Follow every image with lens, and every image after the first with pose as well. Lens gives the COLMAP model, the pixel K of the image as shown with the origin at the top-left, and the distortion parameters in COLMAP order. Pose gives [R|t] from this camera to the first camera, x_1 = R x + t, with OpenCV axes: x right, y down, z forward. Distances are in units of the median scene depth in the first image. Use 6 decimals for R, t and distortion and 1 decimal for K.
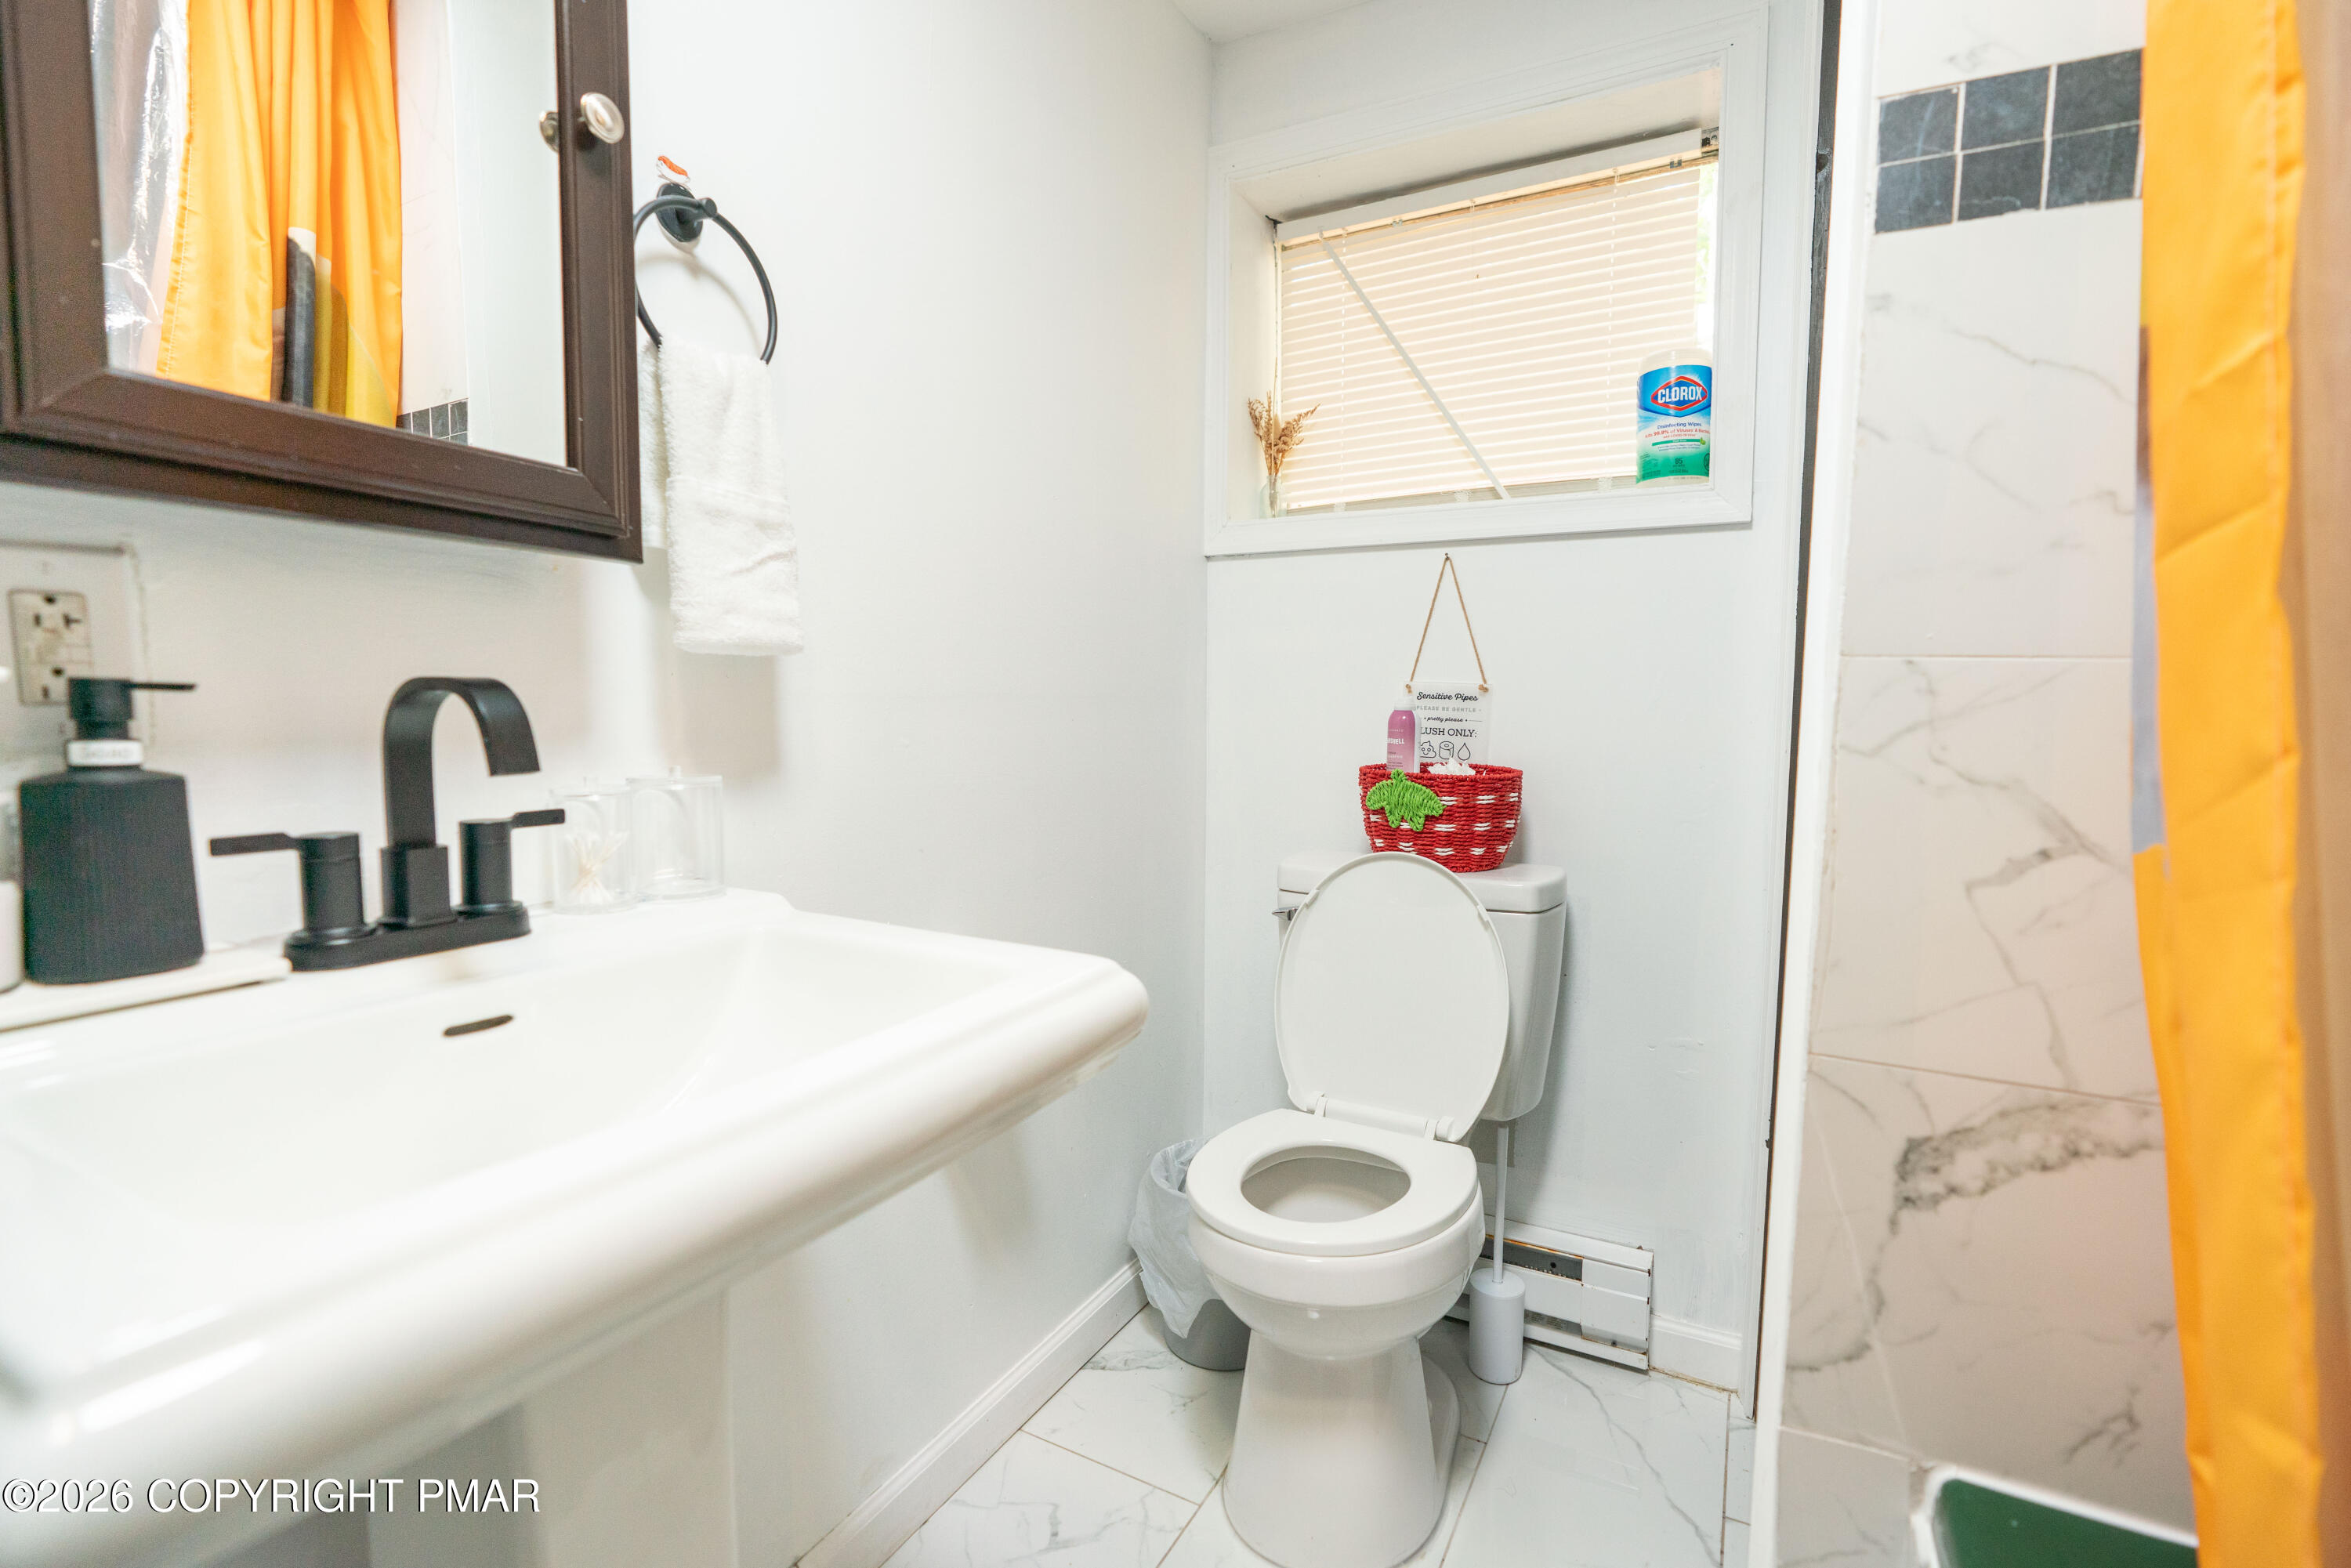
lens RADIAL K [[1070.6, 0, 1175.1], [0, 1070.6, 769.3], [0, 0, 1]] dist [0.002231, 0.000474]
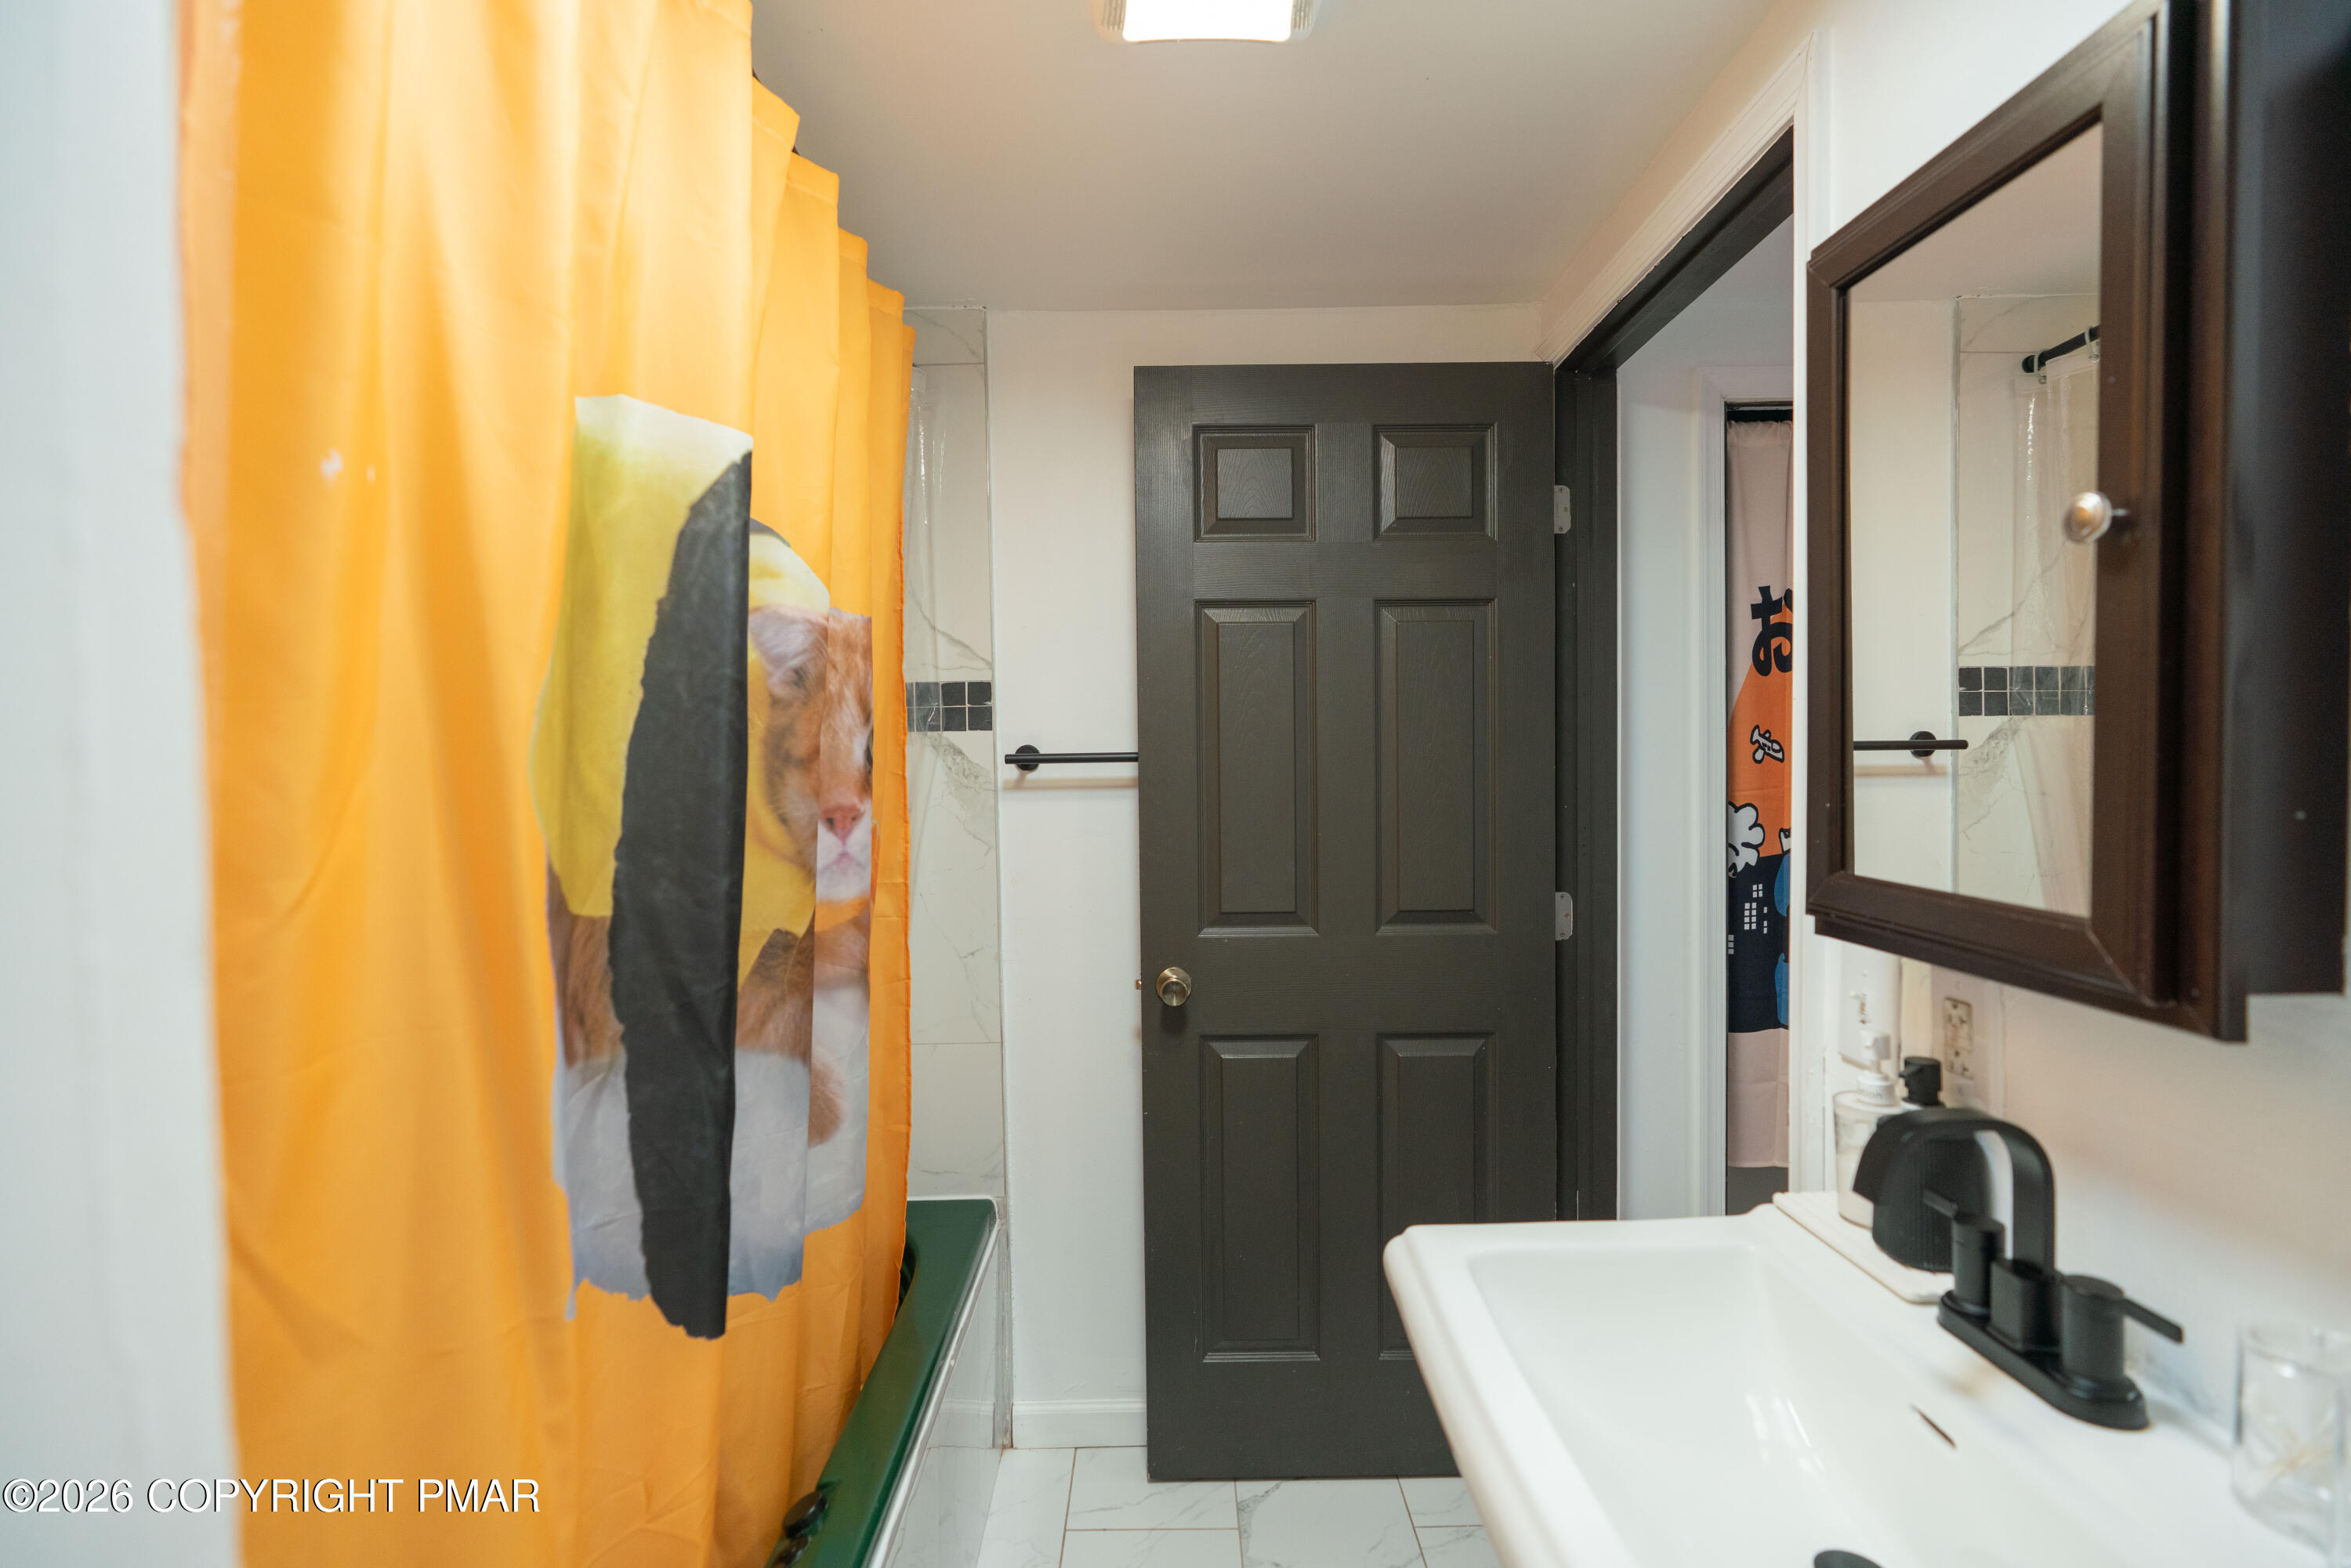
lens RADIAL K [[1070.6, 0, 1175.1], [0, 1070.6, 769.3], [0, 0, 1]] dist [0.002231, 0.000474]
pose [[-0.876382, 0.003515, -0.481604, 0.626968], [-0.025064, 0.998285, 0.052895, -0.534534], [0.480964, 0.058428, -0.874791, 1.747450]]
